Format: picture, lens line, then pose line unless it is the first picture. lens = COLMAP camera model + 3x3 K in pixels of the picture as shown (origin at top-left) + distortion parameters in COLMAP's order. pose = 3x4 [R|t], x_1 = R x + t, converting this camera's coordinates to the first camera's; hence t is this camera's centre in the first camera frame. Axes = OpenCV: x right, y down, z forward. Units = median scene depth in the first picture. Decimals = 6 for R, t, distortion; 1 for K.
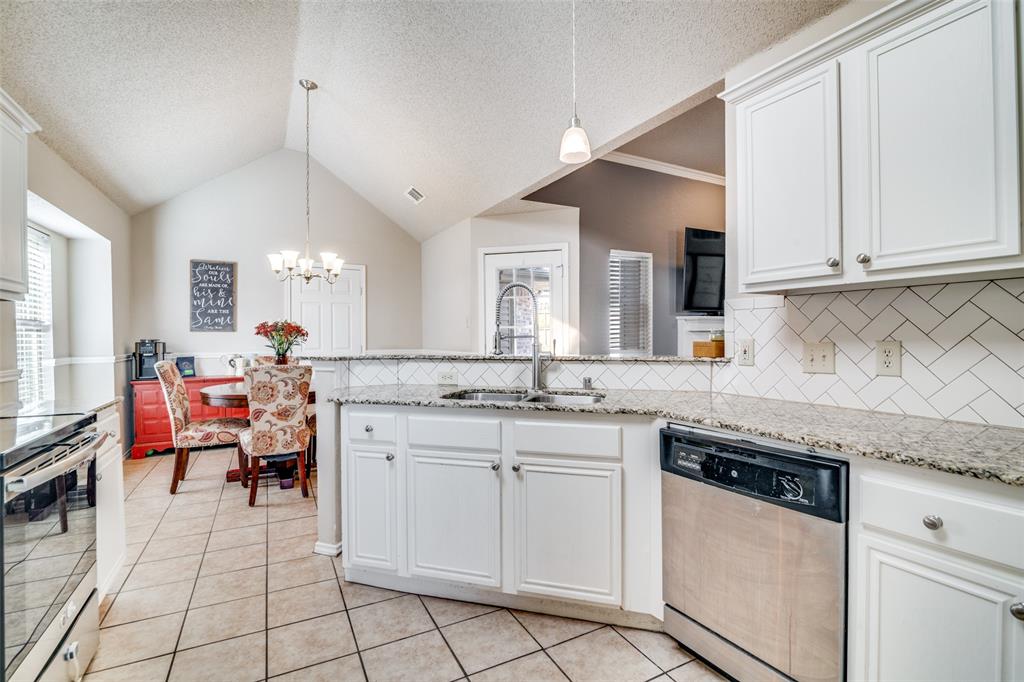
lens RADIAL K [[474.1, 0, 514.6], [0, 474.1, 338.1], [0, 0, 1]] dist [-0.016134, 0.000444]
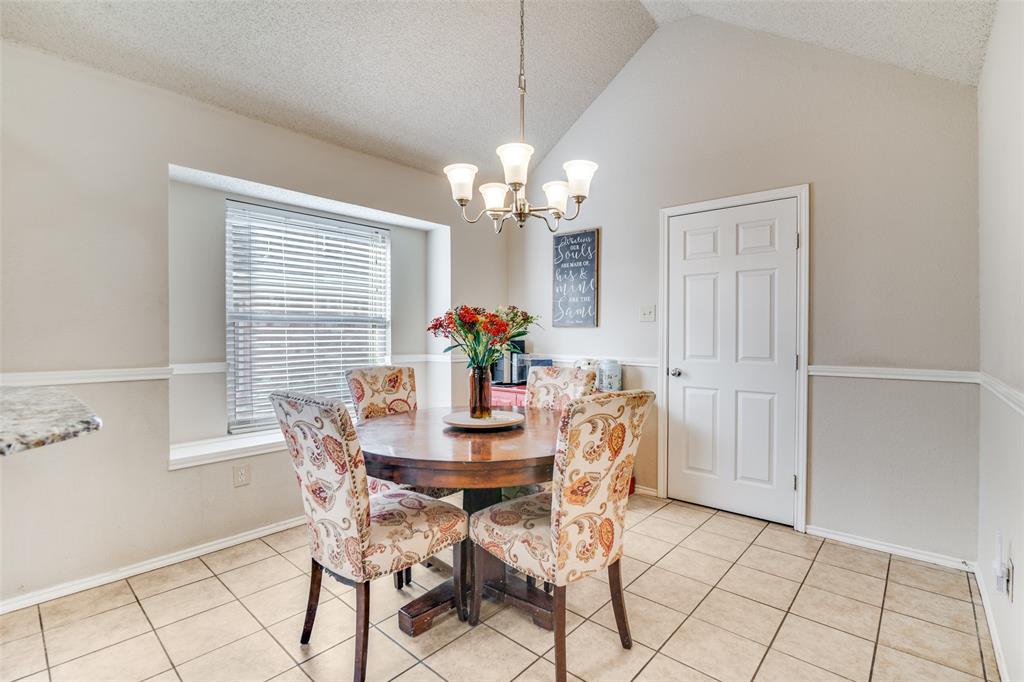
lens RADIAL K [[474.1, 0, 514.6], [0, 474.1, 338.1], [0, 0, 1]] dist [-0.016134, 0.000444]
pose [[0.356476, 0.013232, -0.934211, 0.022689], [-0.008287, 0.999905, 0.011000, -0.003948], [0.934268, 0.003820, 0.356552, 0.655541]]
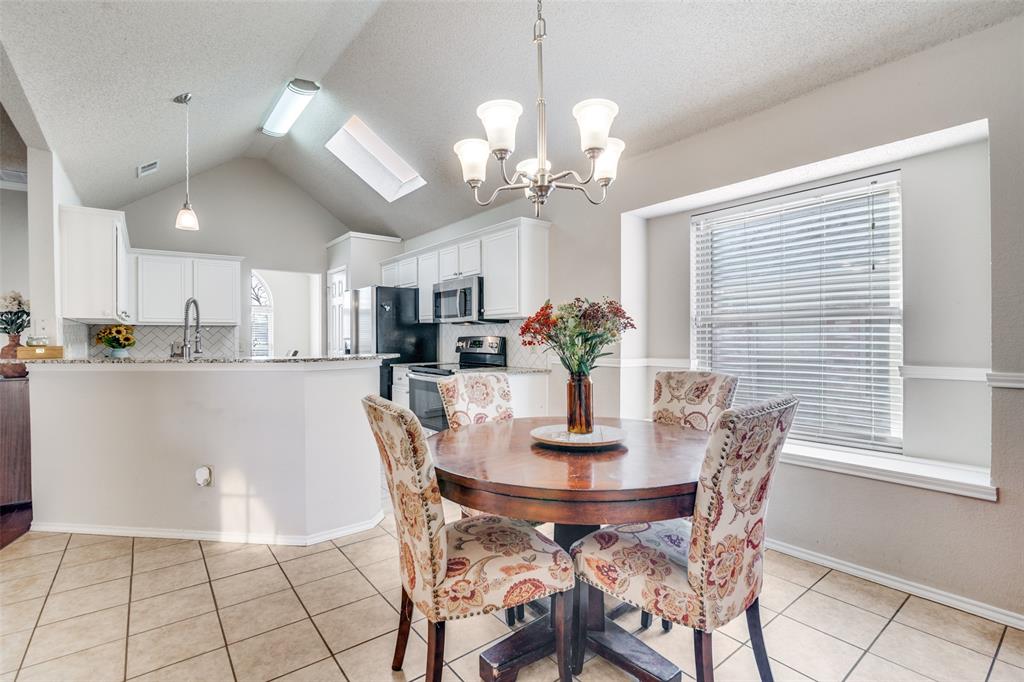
lens RADIAL K [[474.1, 0, 514.6], [0, 474.1, 338.1], [0, 0, 1]] dist [-0.016134, 0.000444]
pose [[-0.983260, 0.013488, -0.181708, -0.269307], [0.012358, 0.999897, 0.007353, -0.002807], [0.181788, 0.004985, -0.983325, 1.120842]]
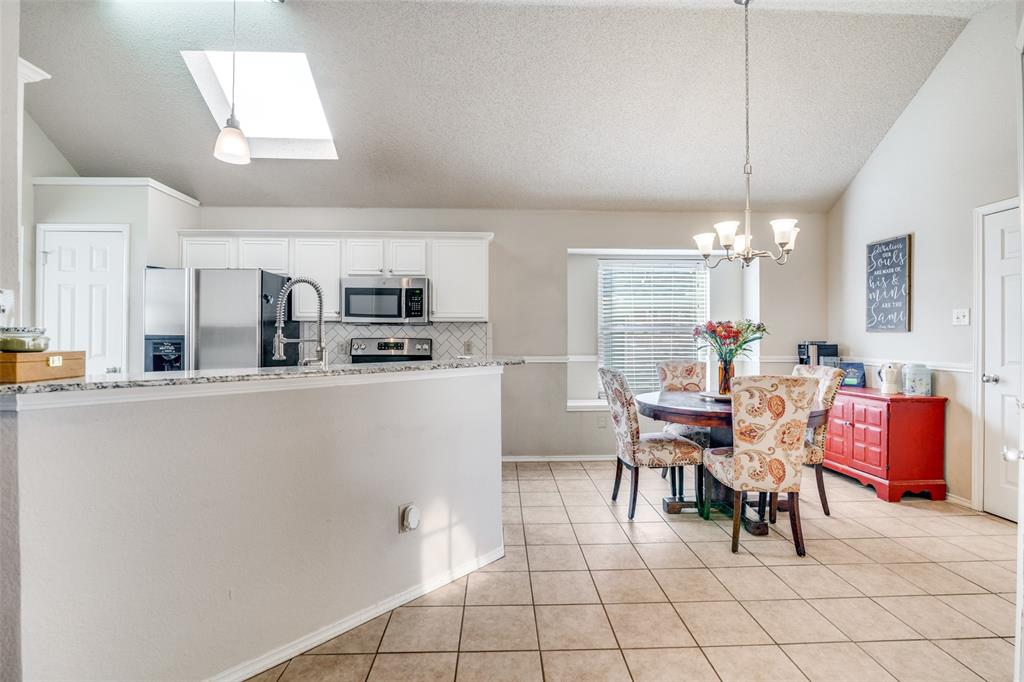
lens RADIAL K [[474.1, 0, 514.6], [0, 474.1, 338.1], [0, 0, 1]] dist [-0.016134, 0.000444]
pose [[-0.430943, 0.003408, -0.902373, 0.307649], [-0.003429, 0.999979, 0.005414, -0.005895], [0.902373, 0.005427, -0.430923, 0.794461]]
